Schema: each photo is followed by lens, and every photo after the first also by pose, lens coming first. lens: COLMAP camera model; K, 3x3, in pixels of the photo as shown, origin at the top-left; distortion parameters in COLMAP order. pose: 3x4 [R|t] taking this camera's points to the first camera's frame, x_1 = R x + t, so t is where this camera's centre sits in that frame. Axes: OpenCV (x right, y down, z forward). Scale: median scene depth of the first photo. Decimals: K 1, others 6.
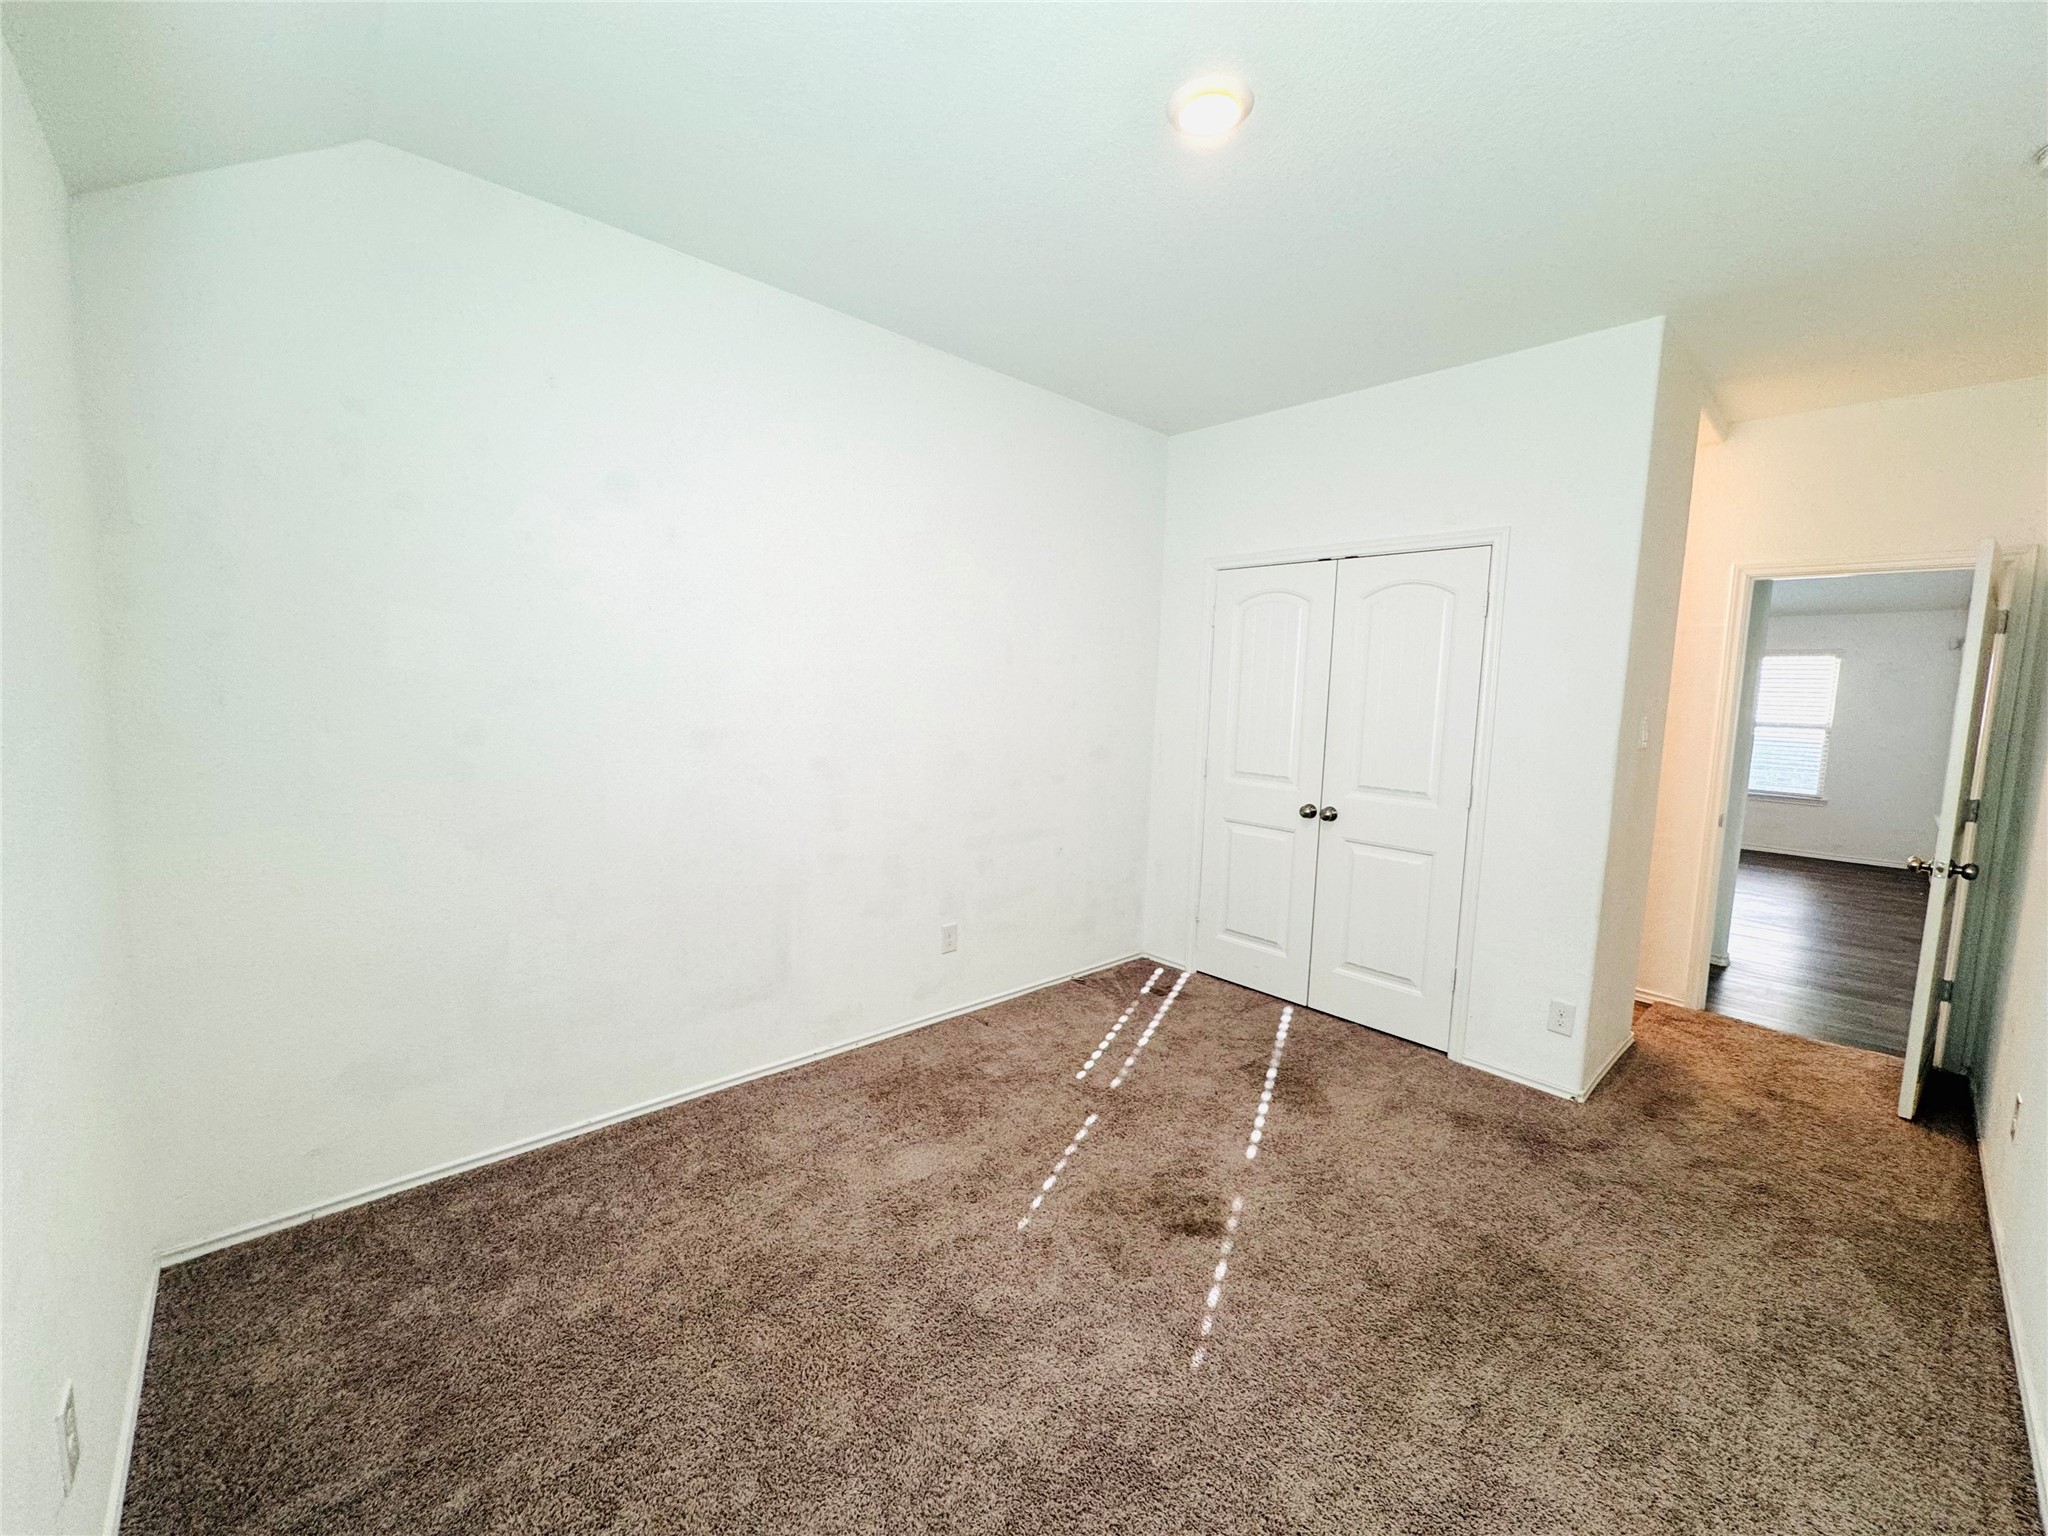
lens RADIAL K [[823.6, 0, 983.2], [0, 823.6, 779.4], [0, 0, 1]] dist [-0.001772, -0.000096]
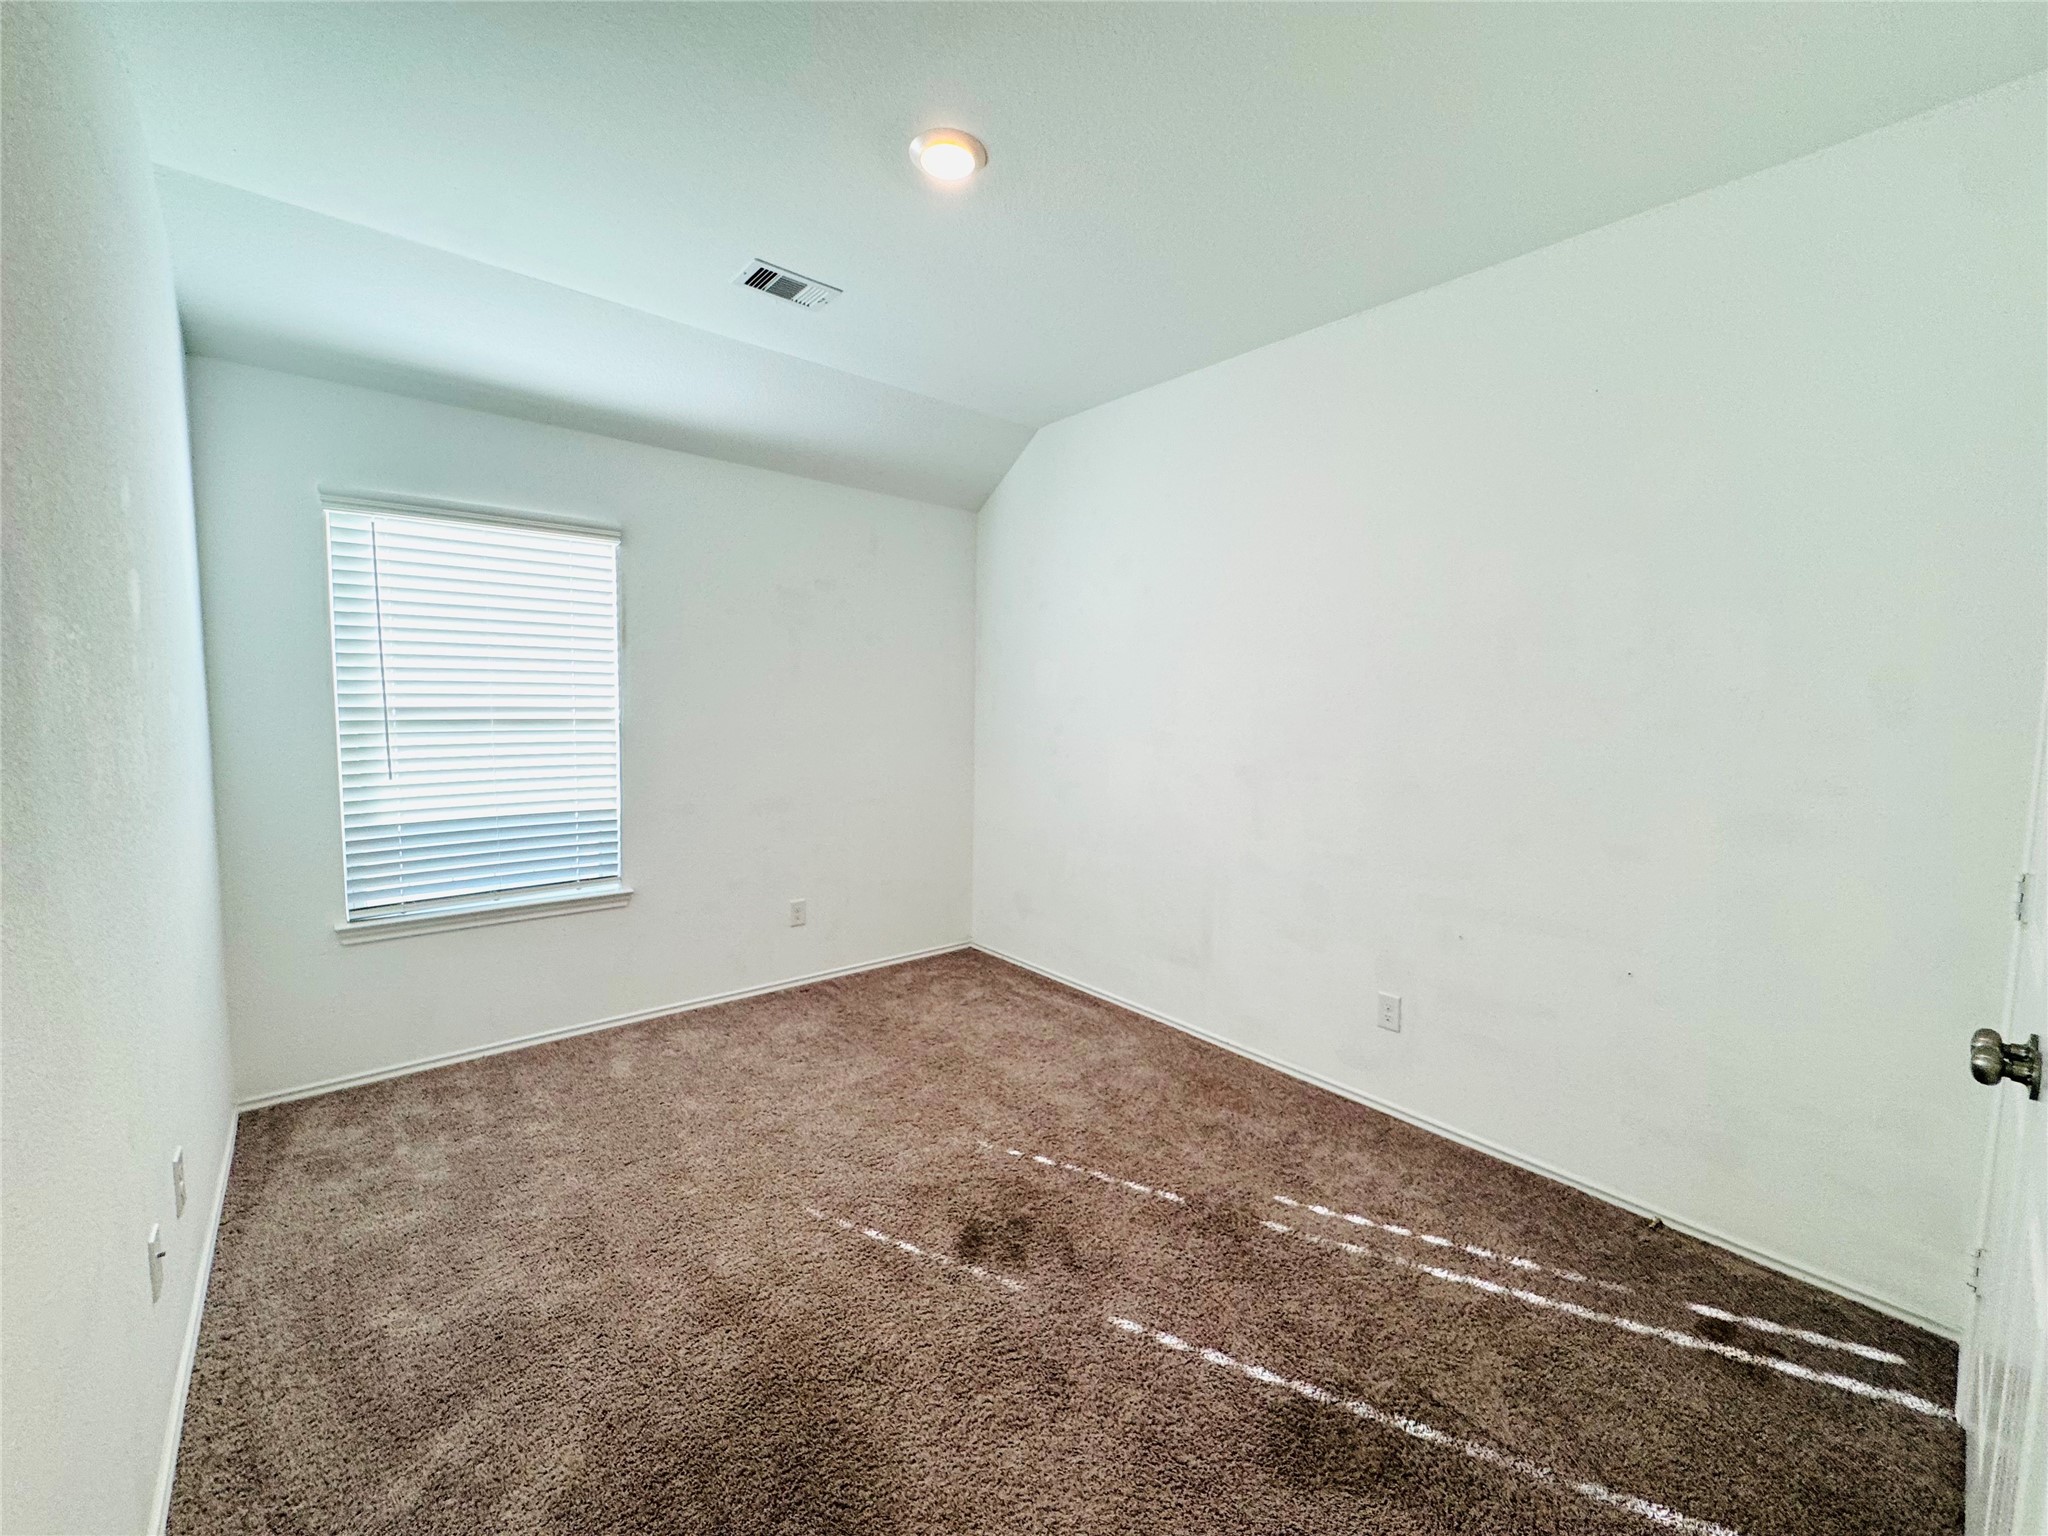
lens RADIAL K [[823.6, 0, 1038.4], [0, 823.6, 762.7], [0, 0, 1]] dist [-0.001772, -0.000096]
pose [[-0.013254, 0.051015, -0.998610, 0.805816], [-0.129378, 0.990215, 0.052303, -0.046455], [0.991507, 0.129891, -0.006524, 0.685862]]
